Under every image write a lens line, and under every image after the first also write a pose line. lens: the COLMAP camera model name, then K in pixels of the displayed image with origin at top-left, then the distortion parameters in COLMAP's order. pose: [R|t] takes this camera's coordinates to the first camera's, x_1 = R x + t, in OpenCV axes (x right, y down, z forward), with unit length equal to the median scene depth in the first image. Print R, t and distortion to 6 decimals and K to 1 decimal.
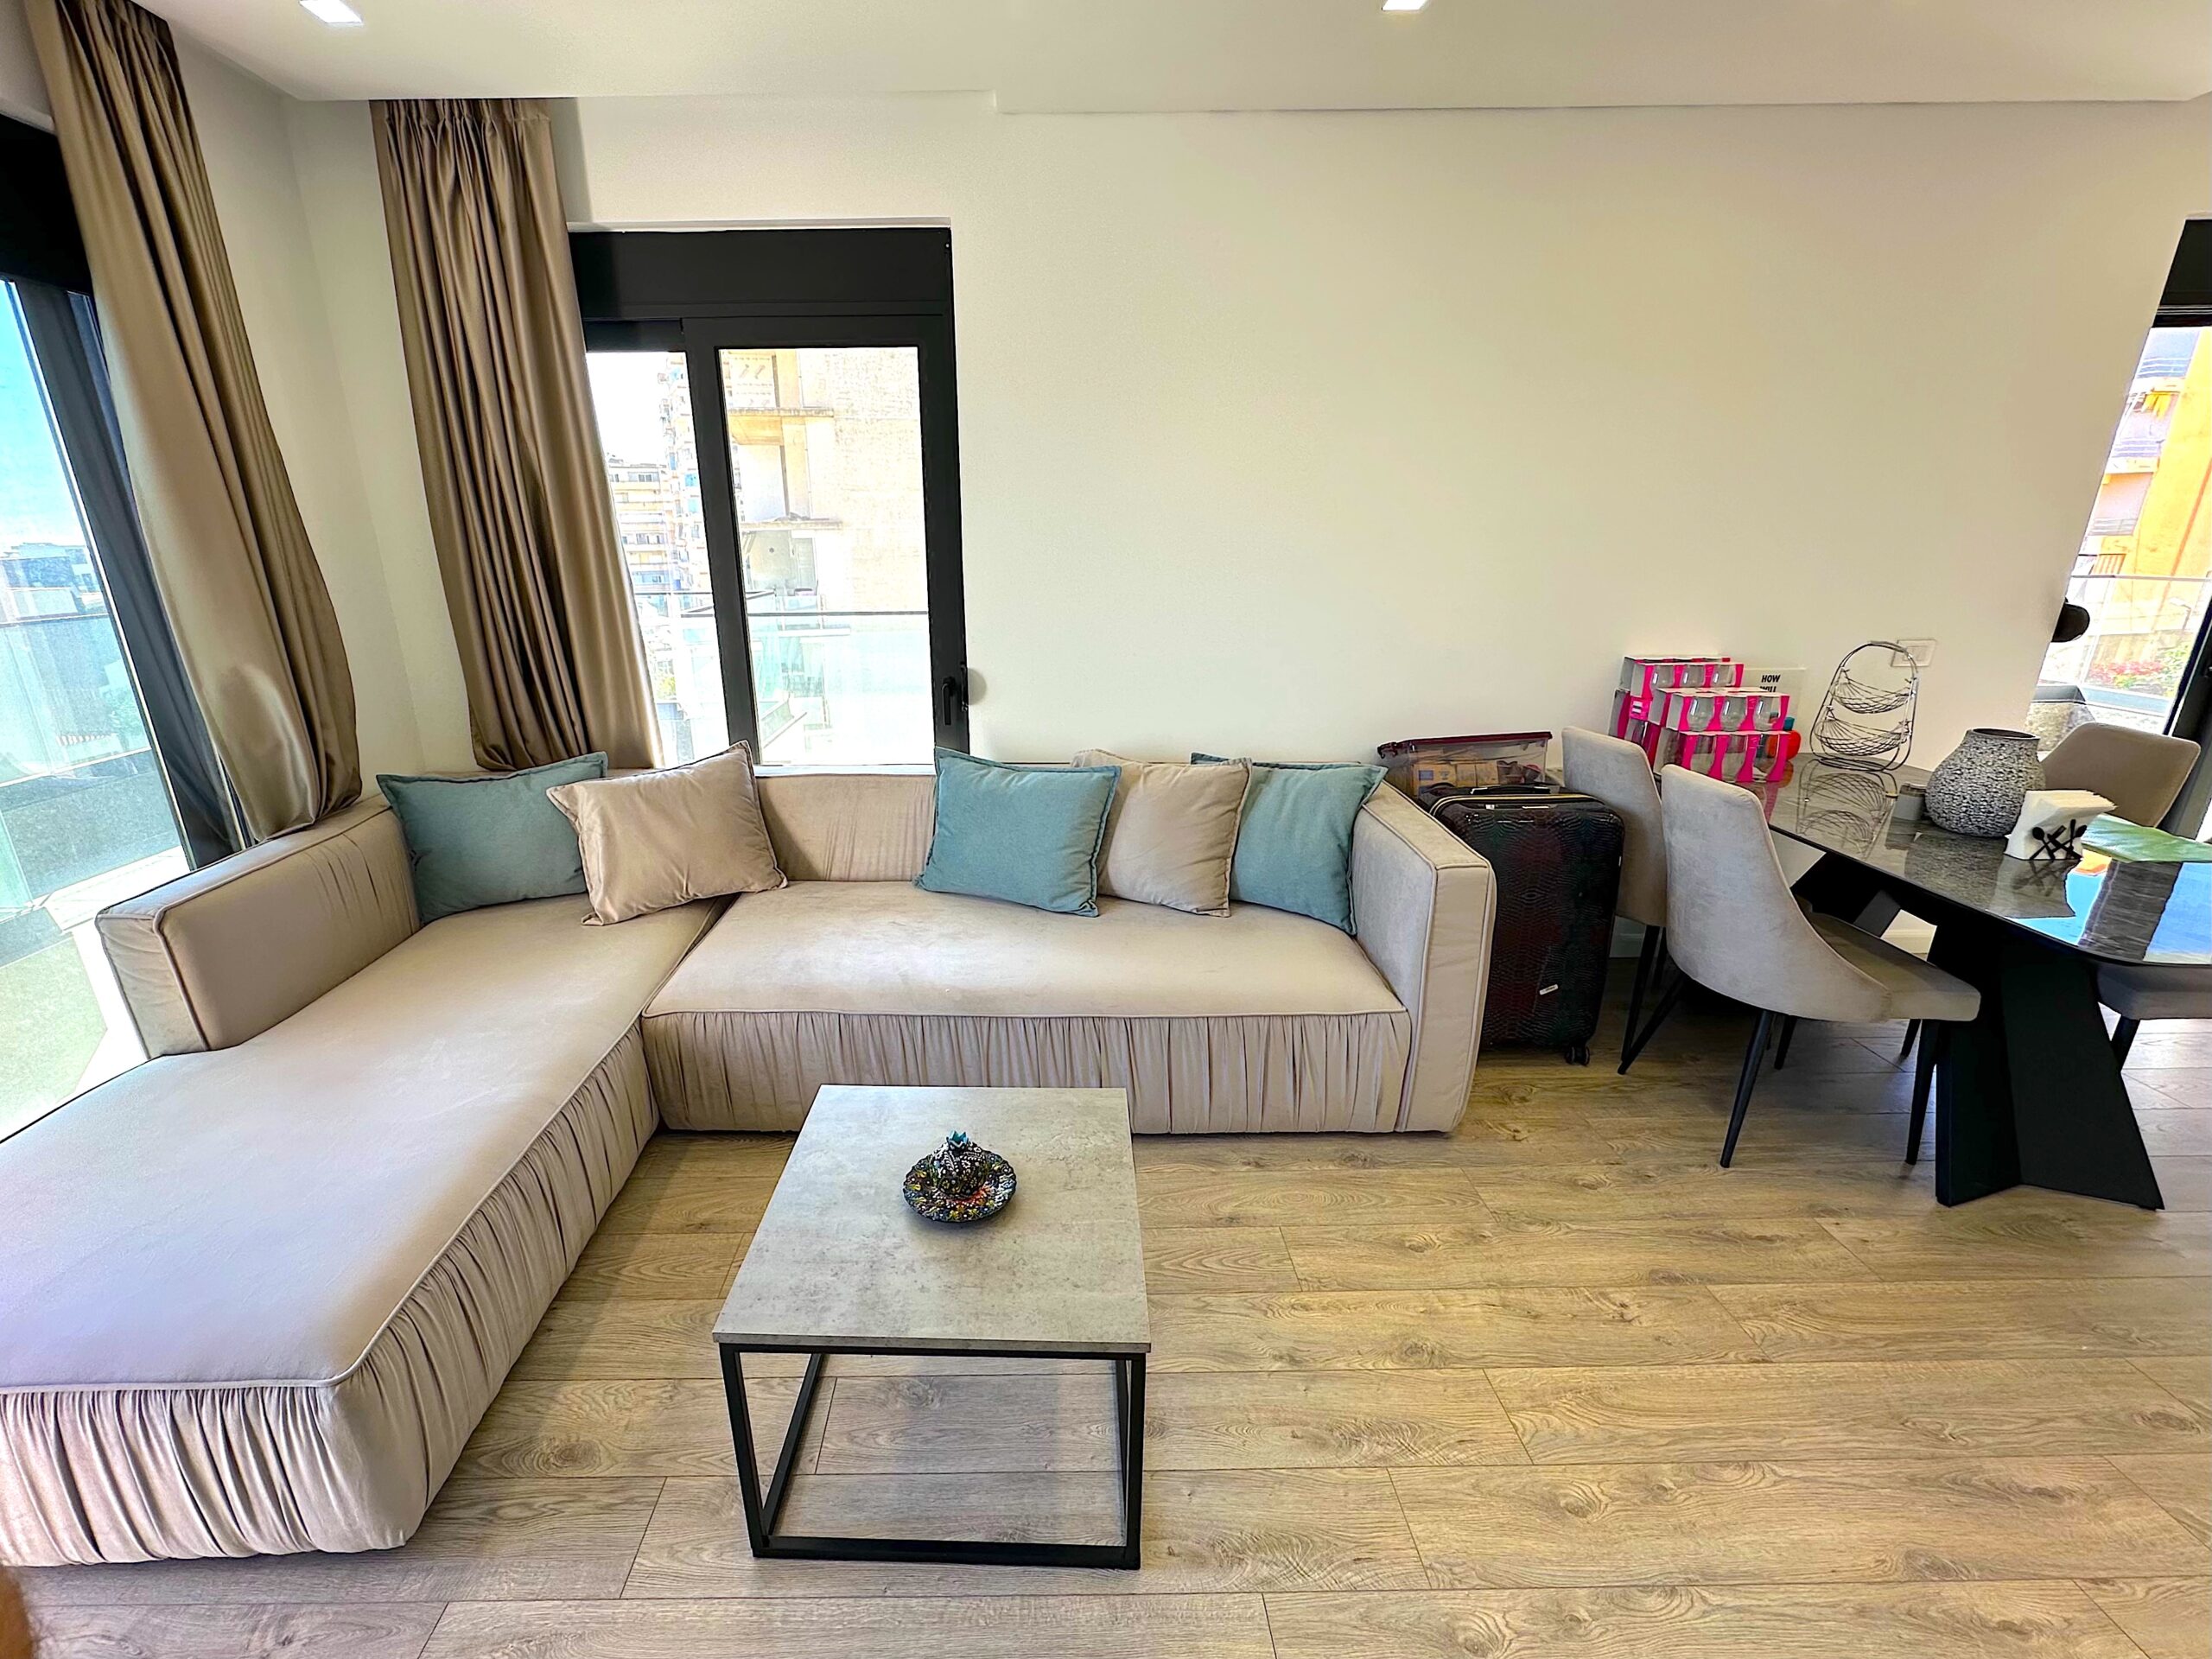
lens RADIAL K [[937.2, 0, 1041.7], [0, 937.2, 833.4], [0, 0, 1]] dist [-0.006144, 0.000741]
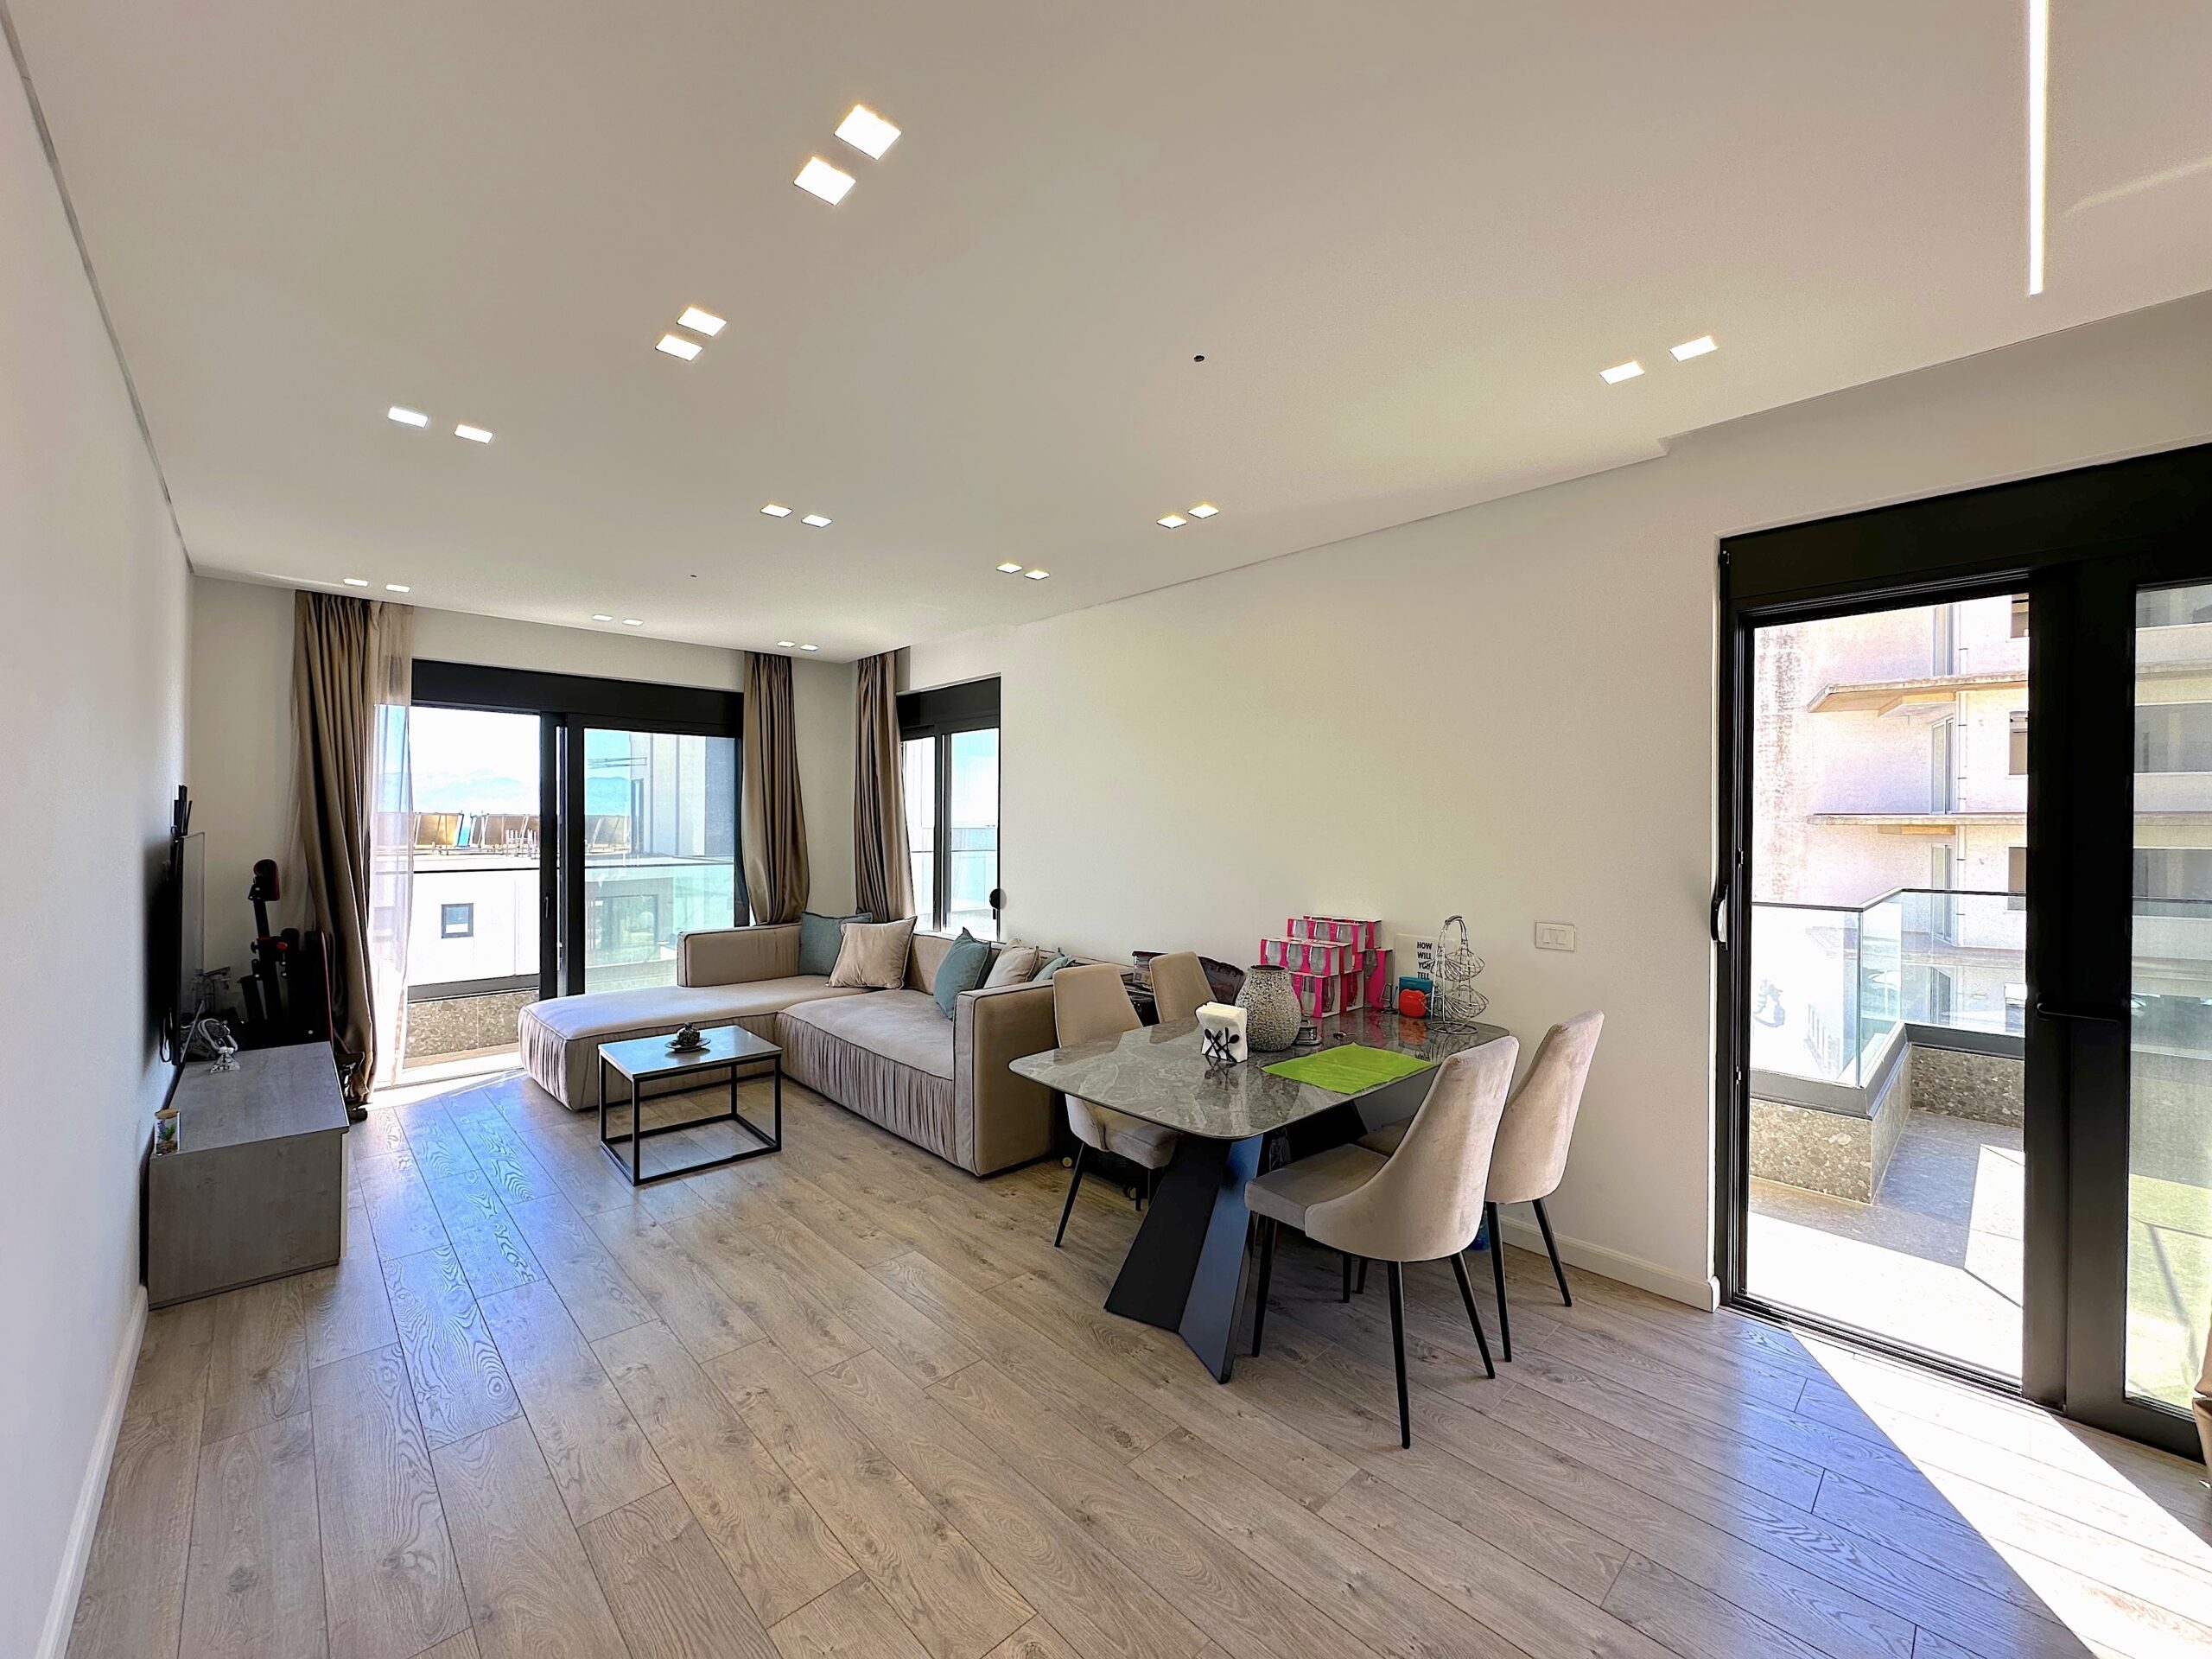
lens RADIAL K [[886.0, 0, 1103.5], [0, 886.0, 829.2], [0, 0, 1]] dist [-0.004885, 0.001200]
pose [[0.680313, 0.017406, -0.732715, 1.667532], [-0.238194, 0.950701, -0.198574, 0.007313], [0.693136, 0.309621, 0.650920, -0.010589]]
